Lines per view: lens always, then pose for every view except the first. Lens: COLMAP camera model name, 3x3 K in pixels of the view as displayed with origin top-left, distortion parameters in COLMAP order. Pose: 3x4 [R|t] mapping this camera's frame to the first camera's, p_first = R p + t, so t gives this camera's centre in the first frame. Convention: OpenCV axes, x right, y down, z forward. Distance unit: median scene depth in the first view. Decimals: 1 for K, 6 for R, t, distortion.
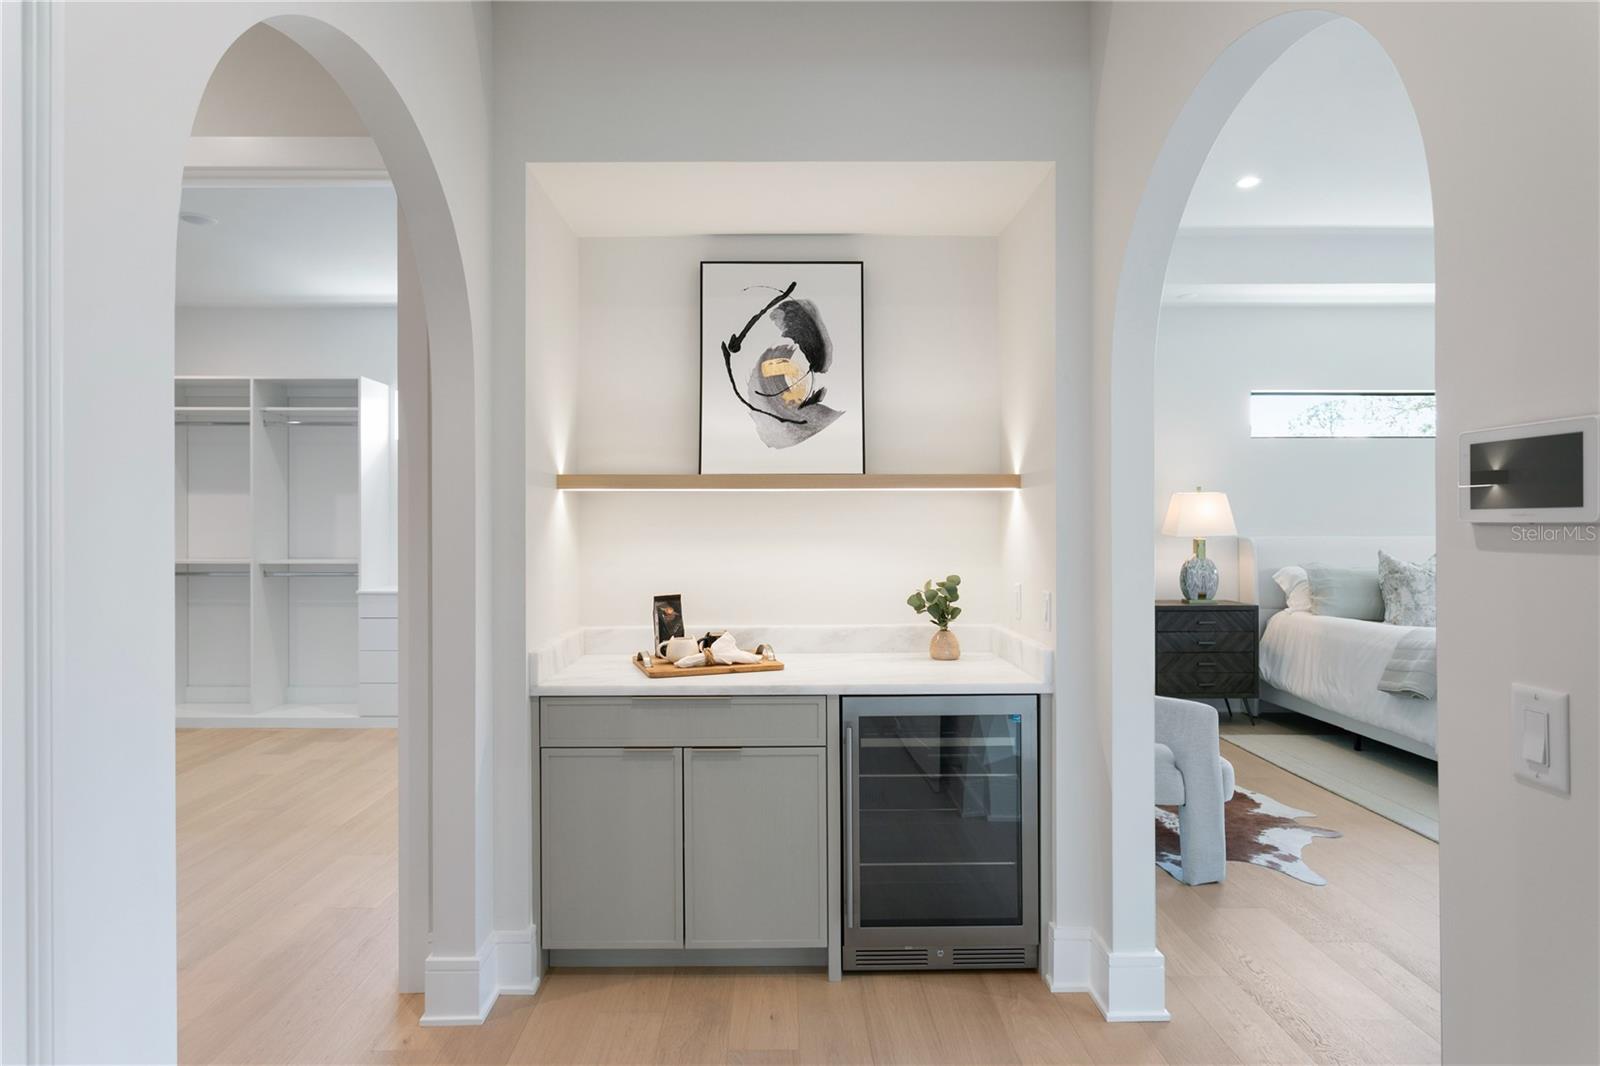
lens RADIAL K [[855.9, 0, 791.9], [0, 855.9, 525.0], [0, 0, 1]] dist [0.019946, 0.000453]
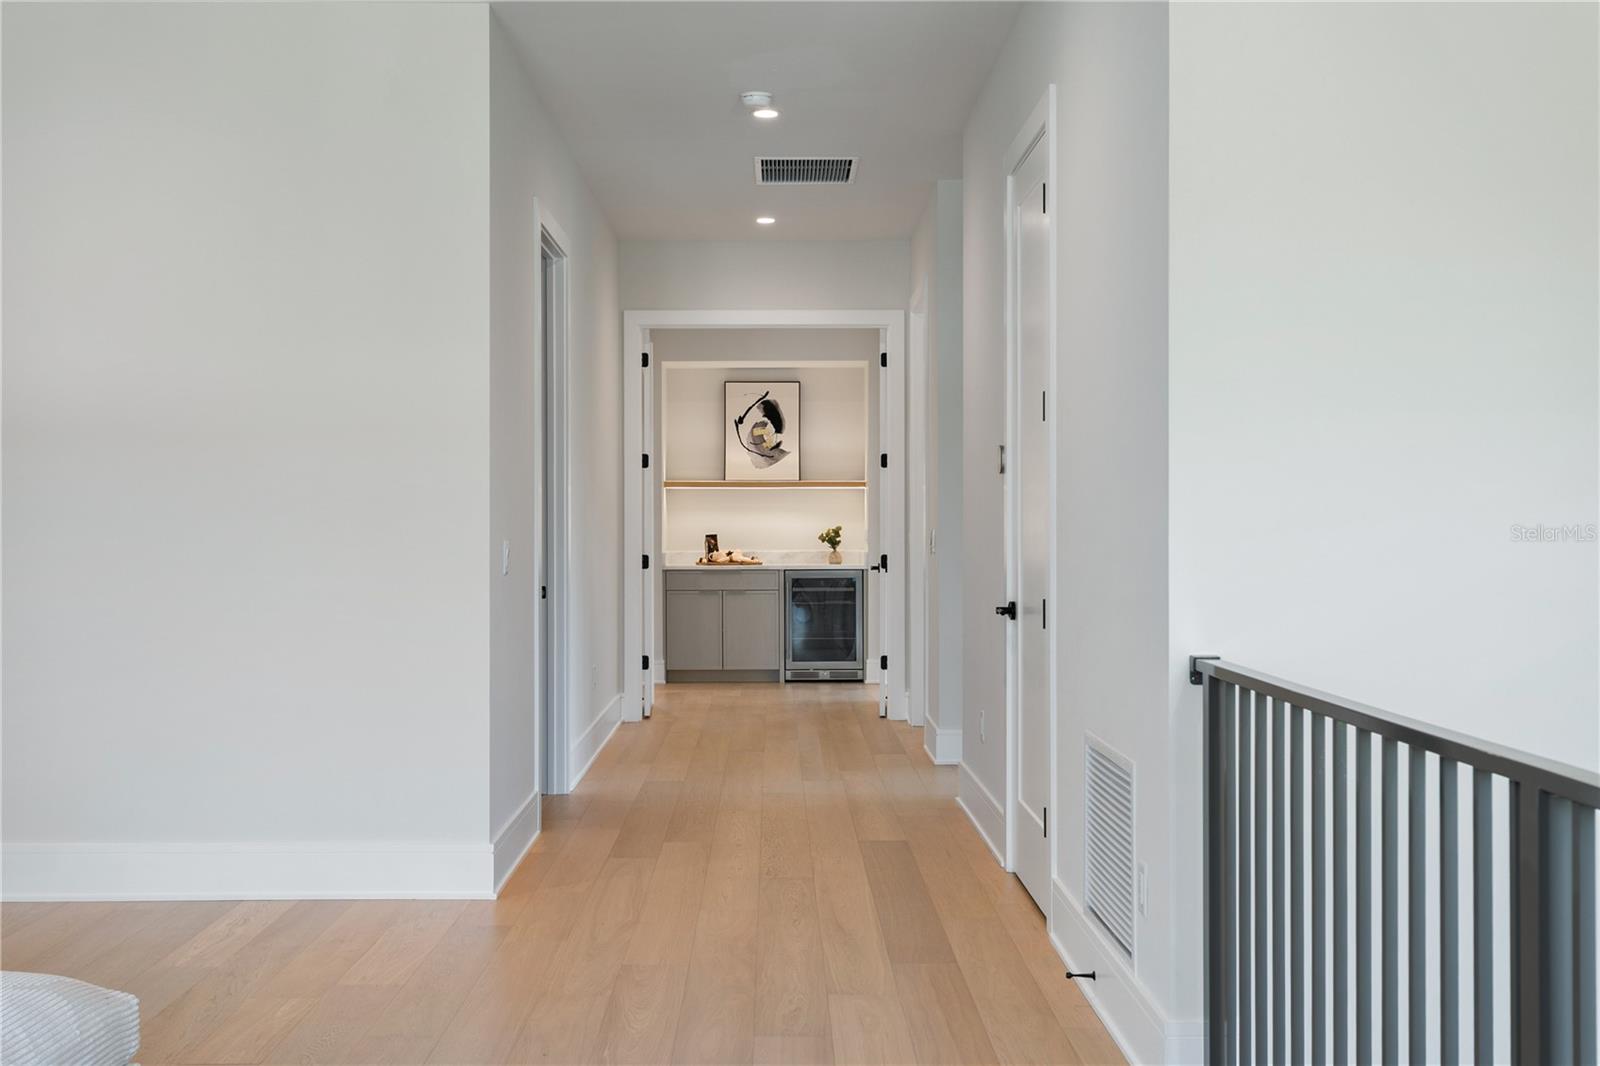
lens RADIAL K [[1798.6, 0, 797.9], [0, 1798.6, 525.0], [0, 0, 1]] dist [0.009529, 0.000000]
pose [[0.999994, 0.000118, -0.003464, 0.098258], [-0.000124, 0.999998, -0.001744, 0.064081], [0.003464, 0.001745, 0.999992, -3.685005]]
